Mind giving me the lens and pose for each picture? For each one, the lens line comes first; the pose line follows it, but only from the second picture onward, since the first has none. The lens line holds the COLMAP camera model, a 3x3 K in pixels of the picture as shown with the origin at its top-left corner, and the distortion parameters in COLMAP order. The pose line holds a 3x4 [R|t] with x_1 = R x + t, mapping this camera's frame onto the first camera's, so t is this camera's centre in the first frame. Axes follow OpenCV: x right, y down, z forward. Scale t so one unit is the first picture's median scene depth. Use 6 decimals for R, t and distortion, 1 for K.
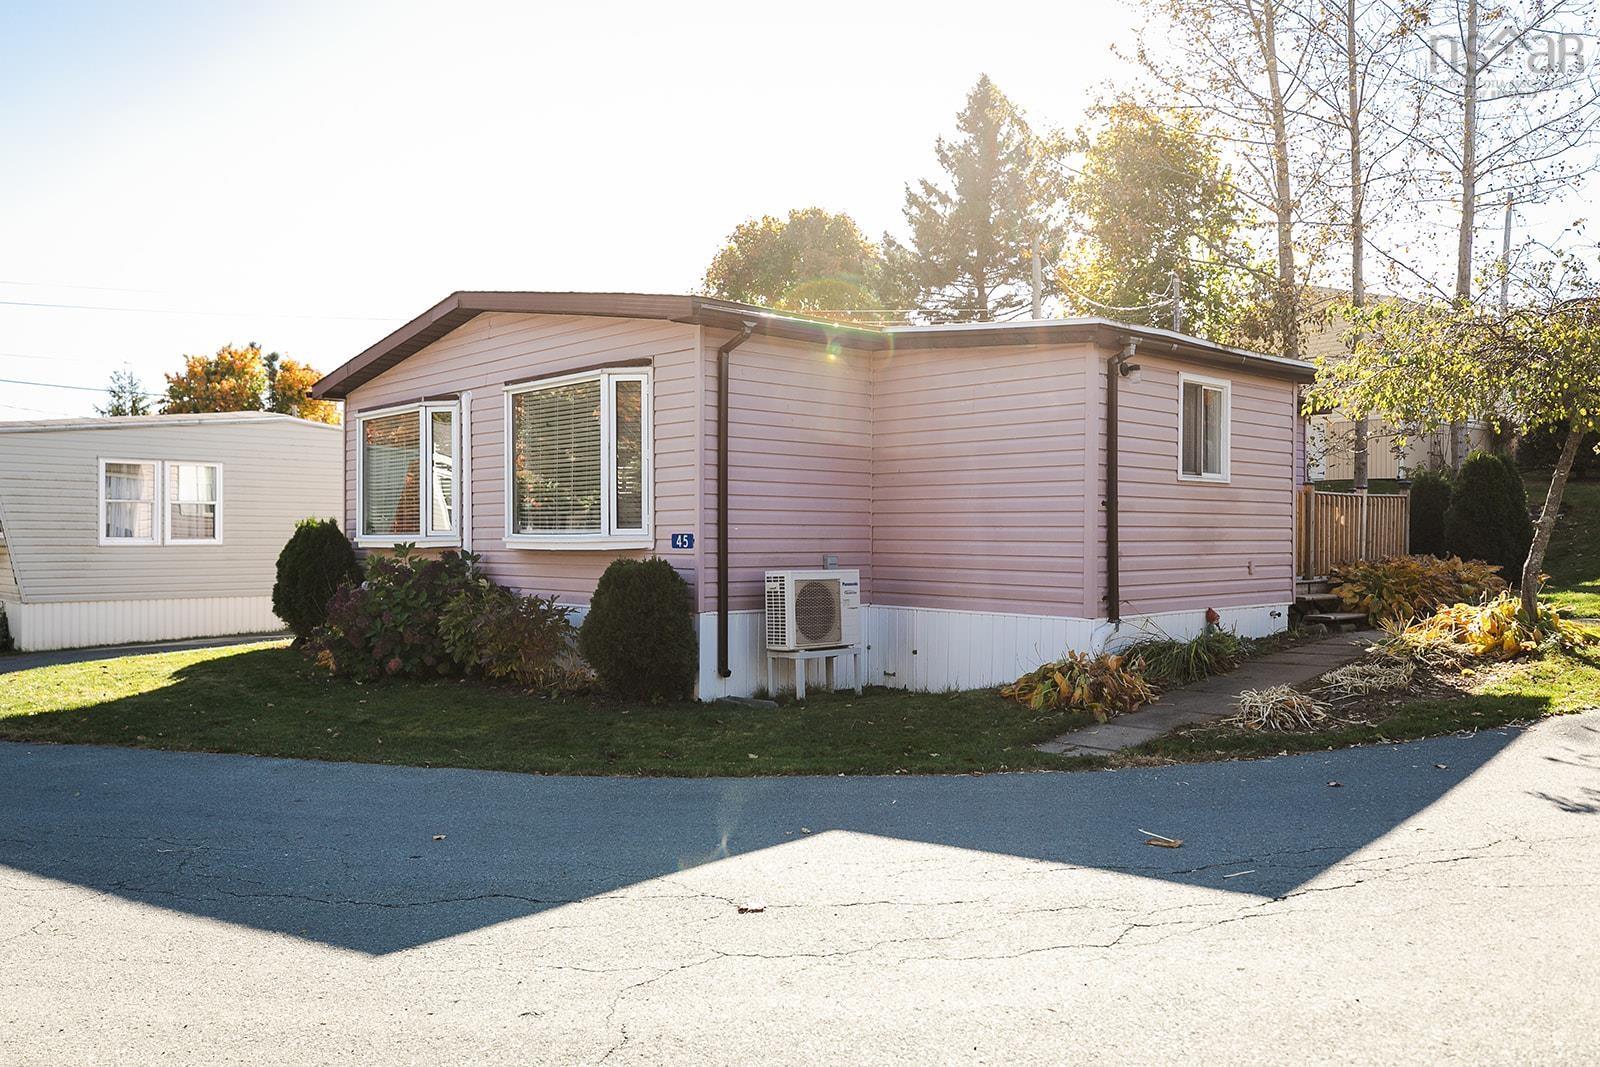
lens RADIAL K [[1132.3, 0, 800.0], [0, 1132.3, 533.5], [0, 0, 1]] dist [0.010380, 0.003664]
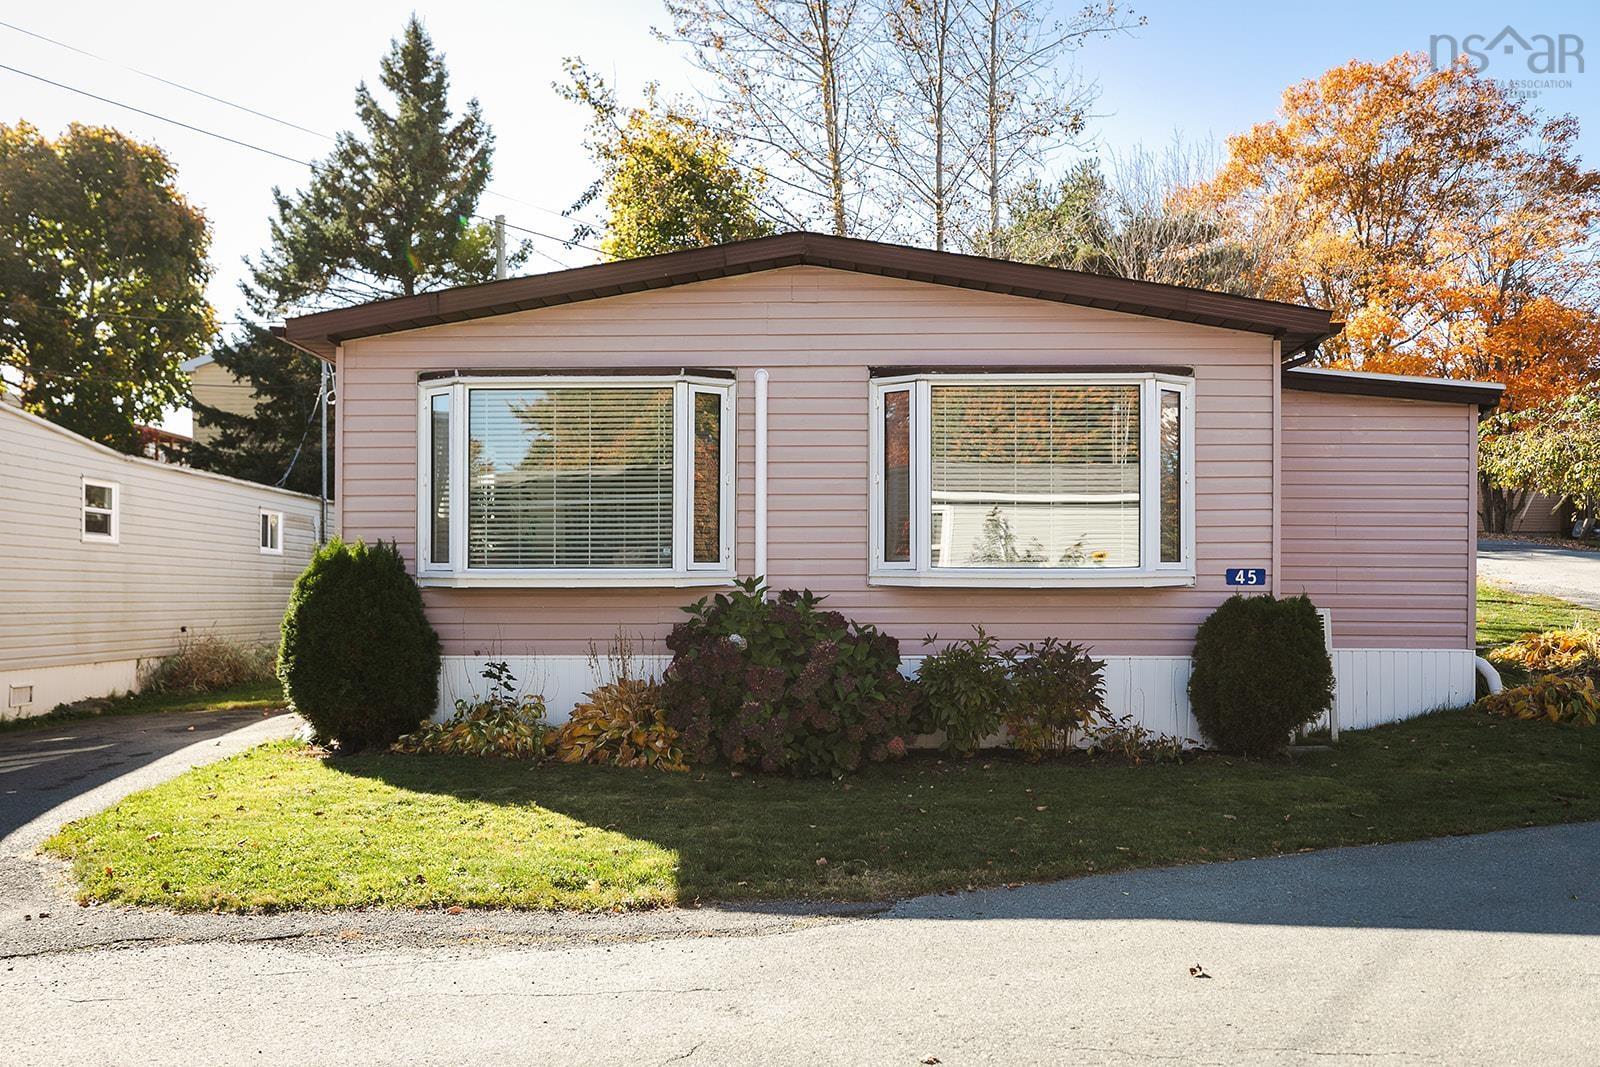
lens RADIAL K [[1310.3, 0, 795.9], [0, 1310.3, 589.8], [0, 0, 1]] dist [0.000400, -0.001382]
pose [[0.736946, 0.007873, 0.675906, -0.830139], [-0.005767, 0.999969, -0.005360, 0.019157], [-0.675927, 0.000052, 0.736968, 0.368846]]
